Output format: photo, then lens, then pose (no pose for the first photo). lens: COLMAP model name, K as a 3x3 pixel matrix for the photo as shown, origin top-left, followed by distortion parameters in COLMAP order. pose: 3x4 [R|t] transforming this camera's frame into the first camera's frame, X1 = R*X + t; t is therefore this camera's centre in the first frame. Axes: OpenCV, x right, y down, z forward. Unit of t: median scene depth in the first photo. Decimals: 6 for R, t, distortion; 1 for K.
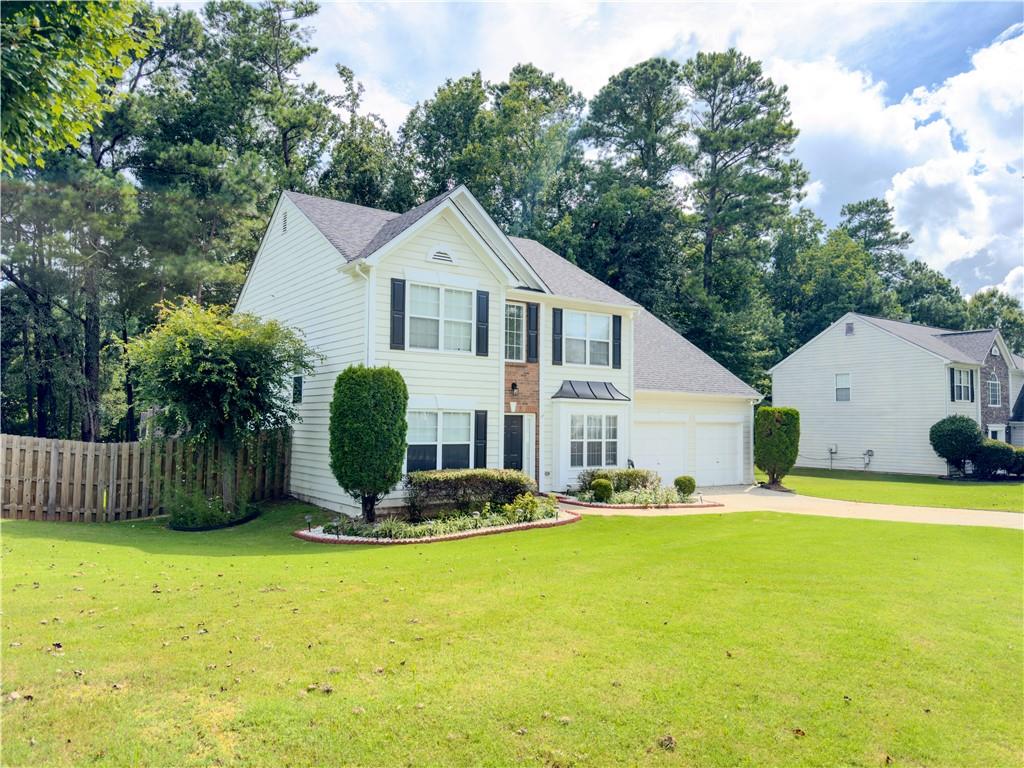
lens RADIAL K [[719.3, 0, 508.2], [0, 719.3, 380.1], [0, 0, 1]] dist [0.050894, -0.064525]
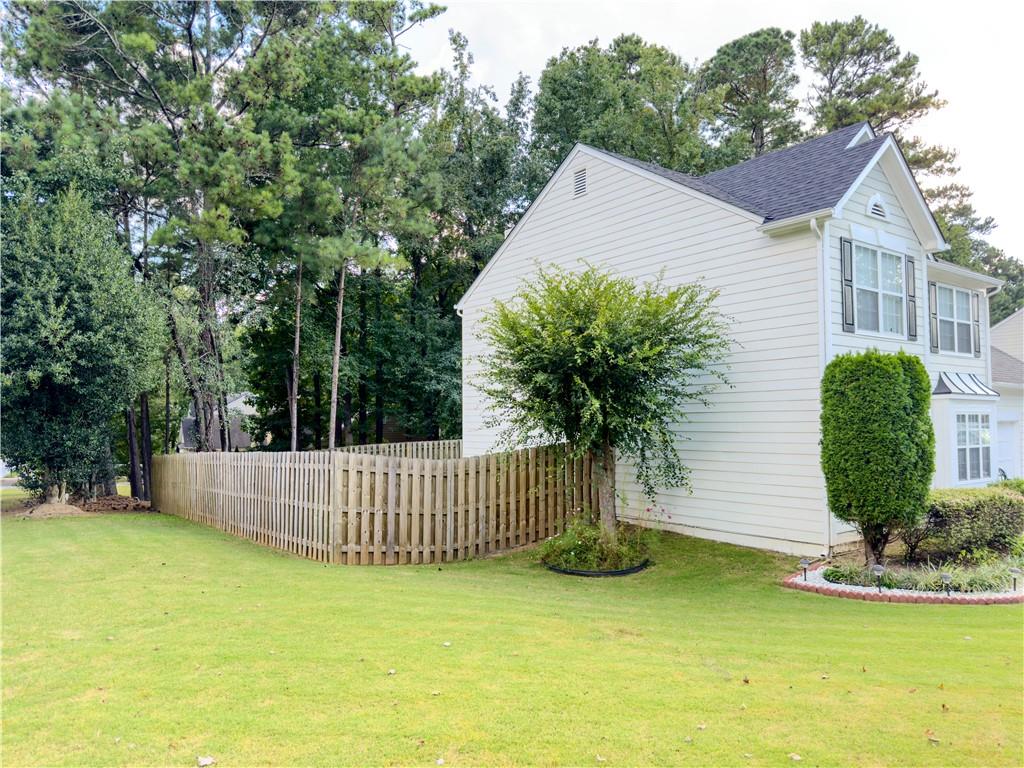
lens RADIAL K [[719.3, 0, 519.1], [0, 719.3, 384.8], [0, 0, 1]] dist [0.050894, -0.064525]
pose [[0.999653, -0.013543, 0.022573, -0.166458], [0.013299, 0.999852, 0.010899, 0.000151], [-0.022717, -0.010595, 0.999686, 0.080339]]
